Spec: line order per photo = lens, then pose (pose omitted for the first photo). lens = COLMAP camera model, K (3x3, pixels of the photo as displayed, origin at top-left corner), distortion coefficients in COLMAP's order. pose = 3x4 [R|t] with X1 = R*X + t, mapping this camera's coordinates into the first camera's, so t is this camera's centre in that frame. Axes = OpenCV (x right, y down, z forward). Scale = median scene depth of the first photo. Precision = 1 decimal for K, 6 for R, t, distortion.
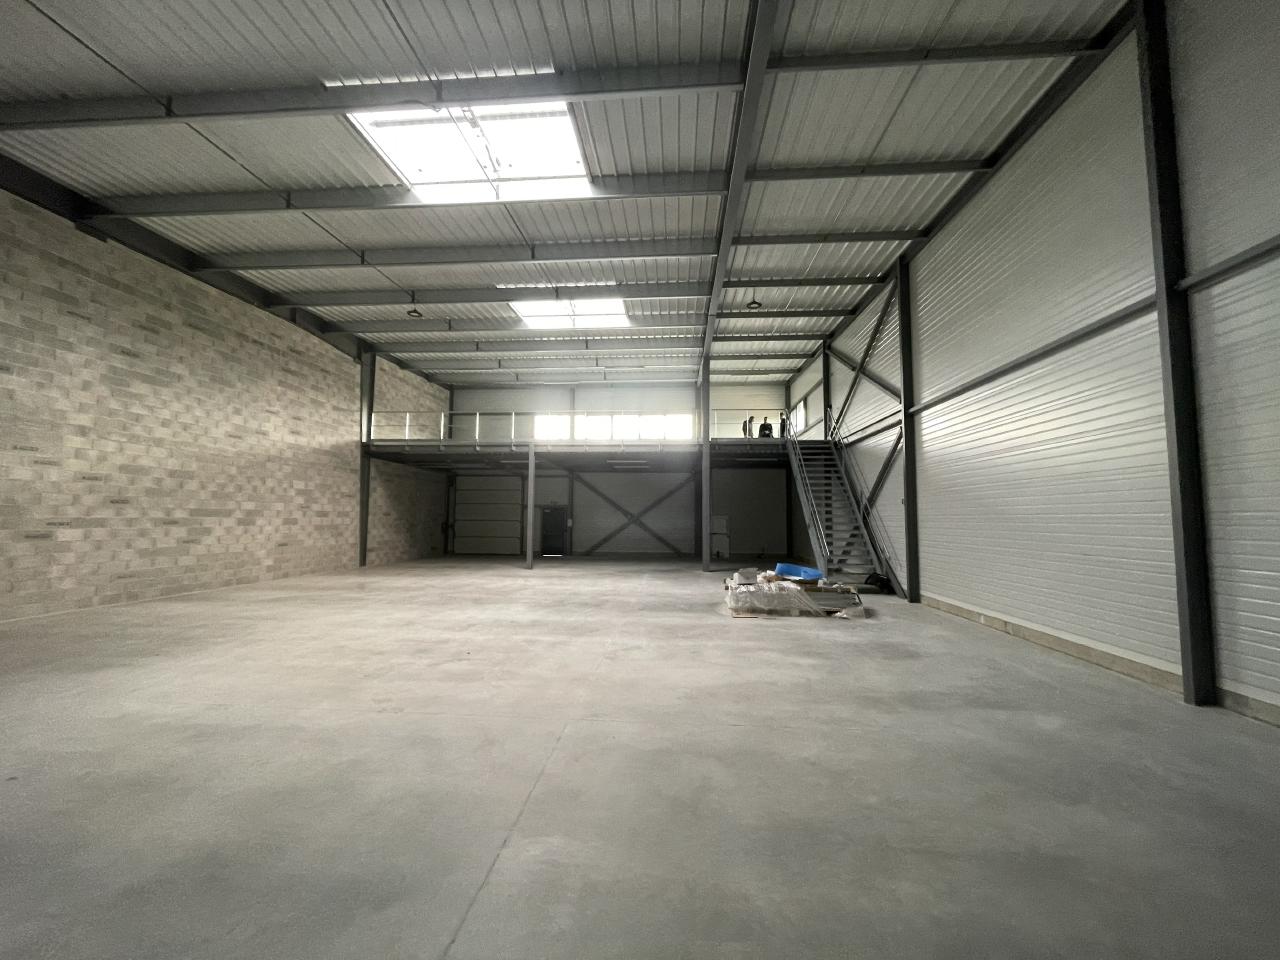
lens RADIAL K [[517.3, 0, 642.8], [0, 517.3, 477.5], [0, 0, 1]] dist [-0.004278, -0.000590]
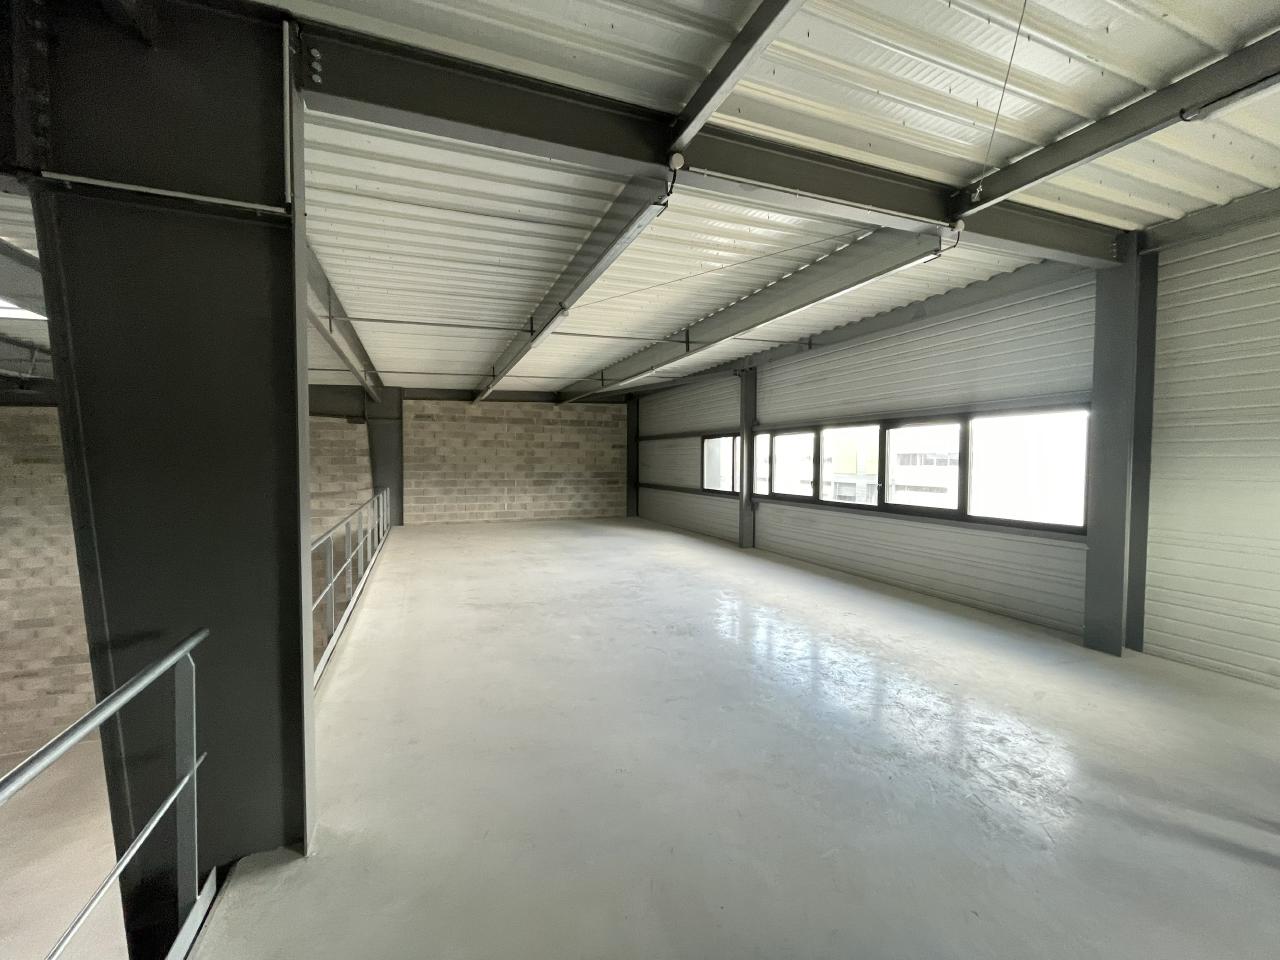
lens RADIAL K [[517.3, 0, 638.6], [0, 517.3, 476.7], [0, 0, 1]] dist [-0.004278, -0.000590]
pose [[0.444853, 0.022172, -0.895329, 0.436857], [0.067284, 0.996041, 0.058097, -0.262098], [0.893073, -0.086086, 0.441600, 1.661916]]
